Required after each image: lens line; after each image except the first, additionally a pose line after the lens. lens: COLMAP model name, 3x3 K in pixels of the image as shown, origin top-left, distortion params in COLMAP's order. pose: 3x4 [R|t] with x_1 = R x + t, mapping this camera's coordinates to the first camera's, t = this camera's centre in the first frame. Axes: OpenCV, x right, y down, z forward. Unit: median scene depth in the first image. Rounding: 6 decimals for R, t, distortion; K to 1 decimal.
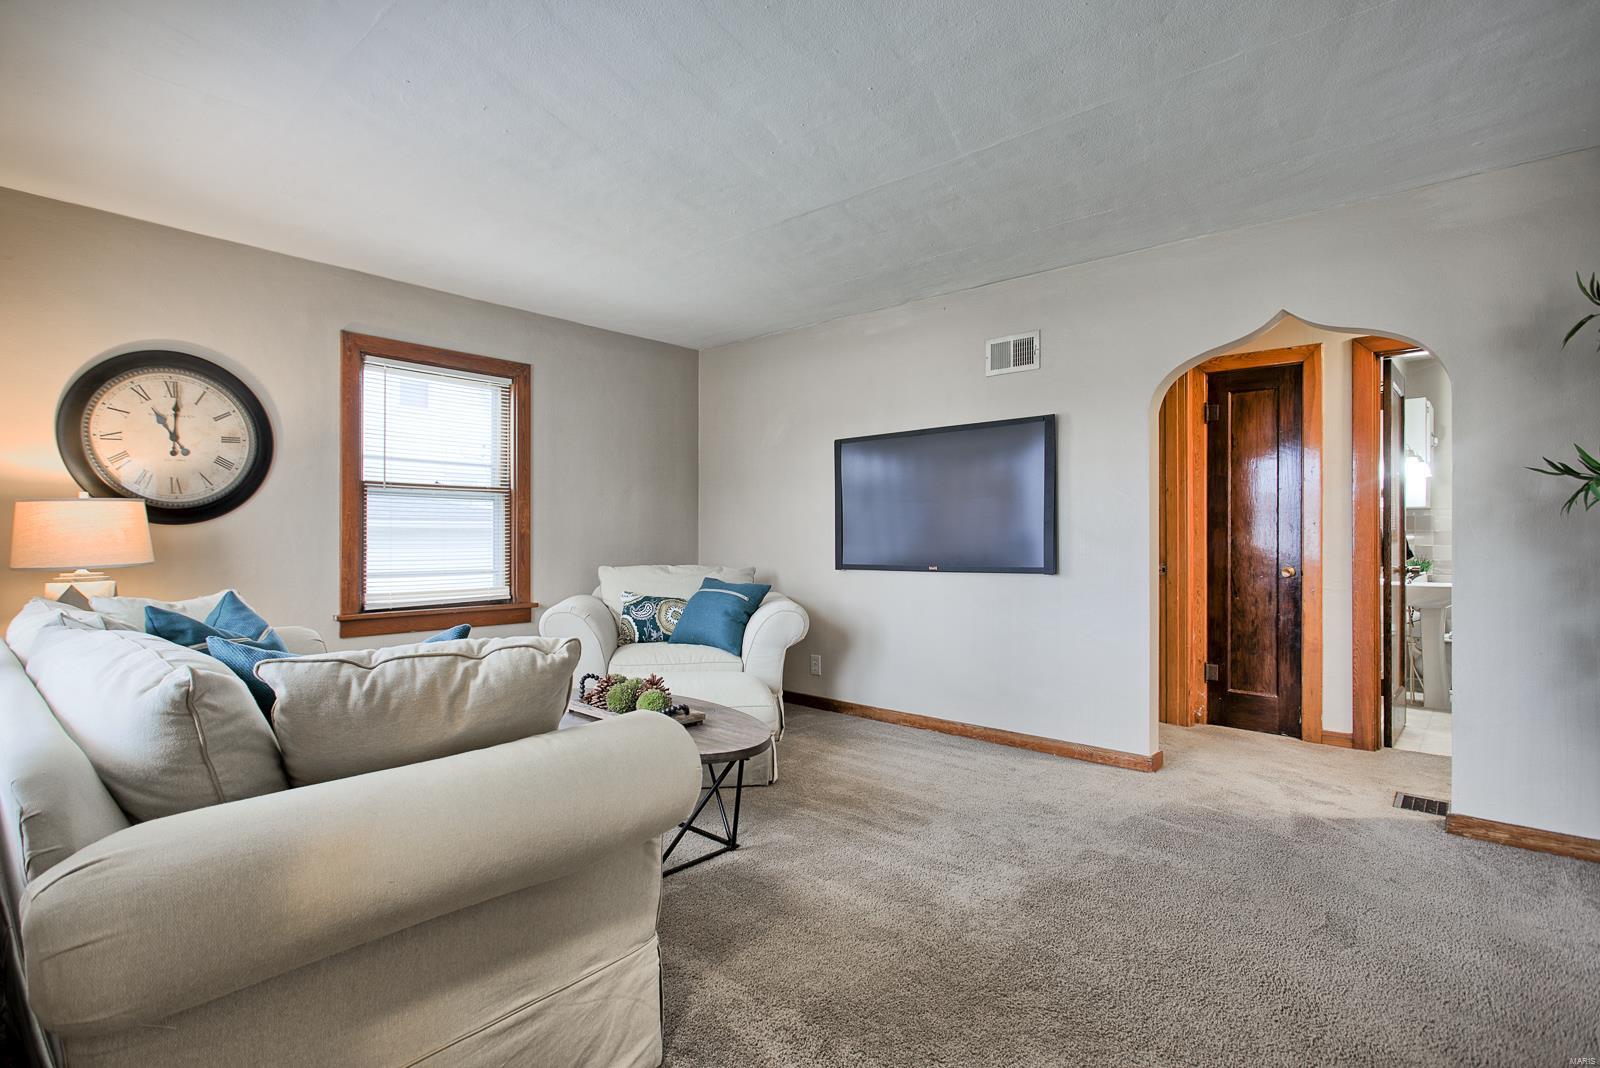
lens RADIAL K [[773.3, 0, 793.8], [0, 773.3, 538.3], [0, 0, 1]] dist [-0.008329, 0.001526]
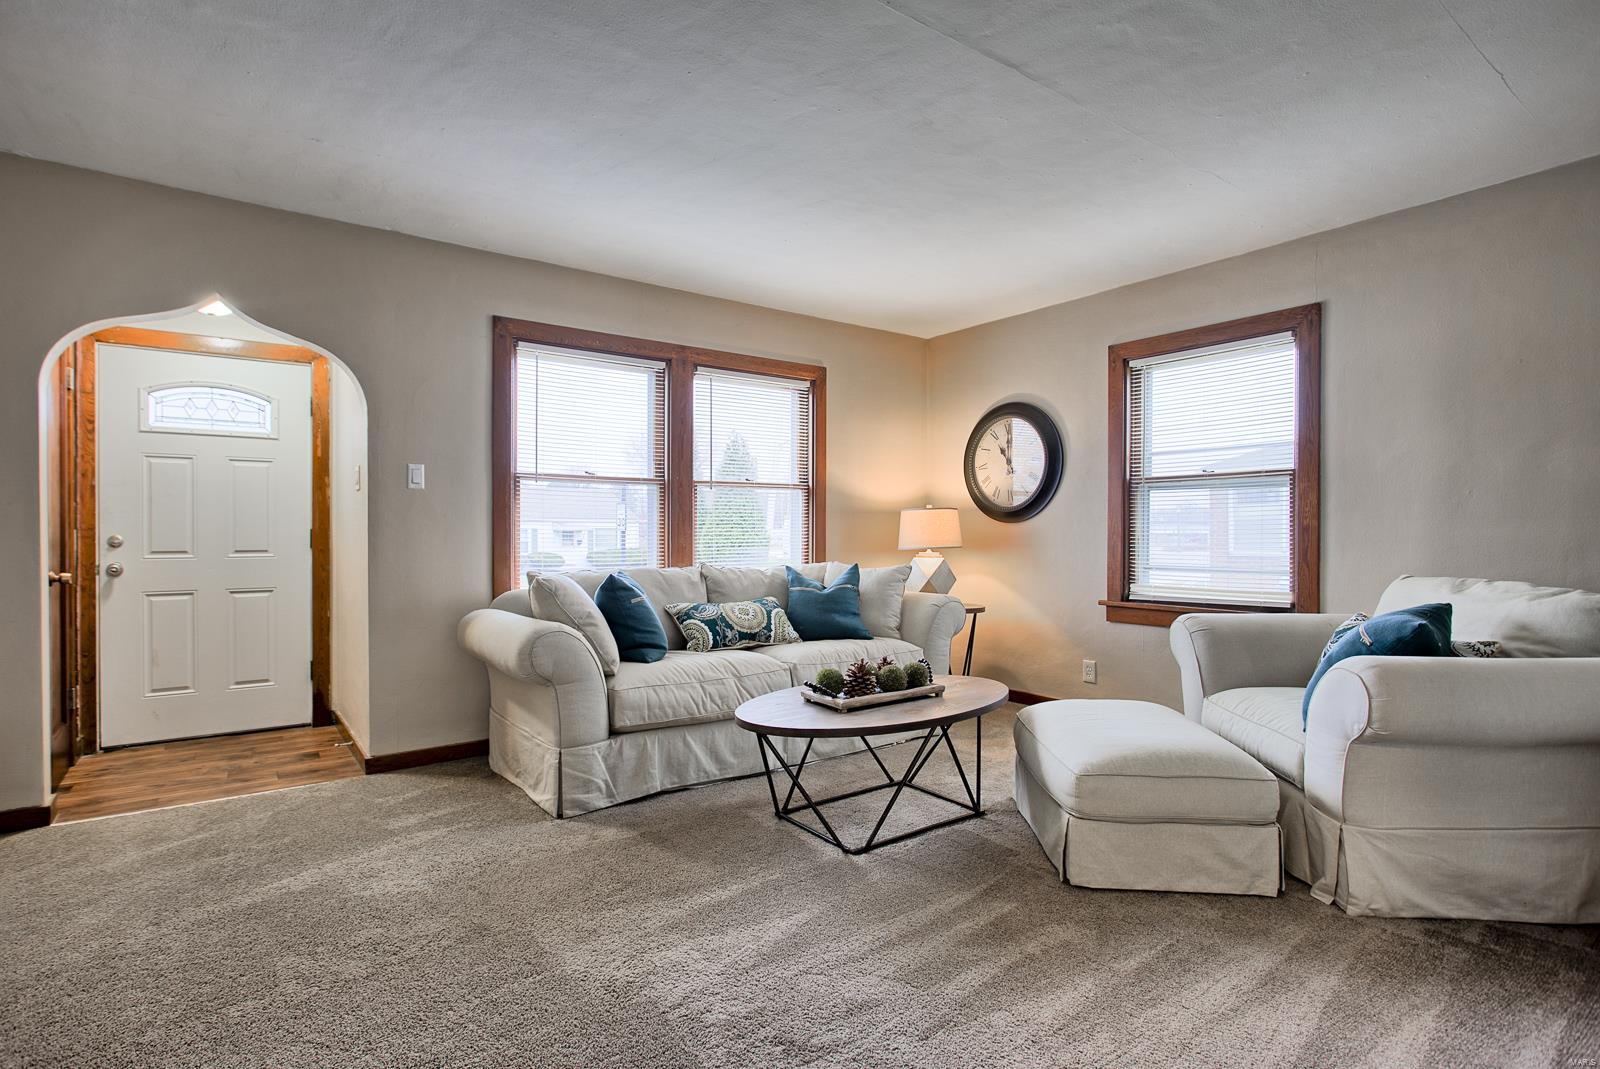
lens RADIAL K [[773.3, 0, 785.5], [0, 773.3, 536.6], [0, 0, 1]] dist [-0.008329, 0.001526]
pose [[-0.210479, 0.006226, -0.977578, 0.640376], [0.000359, 0.999980, 0.006291, -0.000564], [0.977598, 0.000973, -0.210477, 0.814676]]
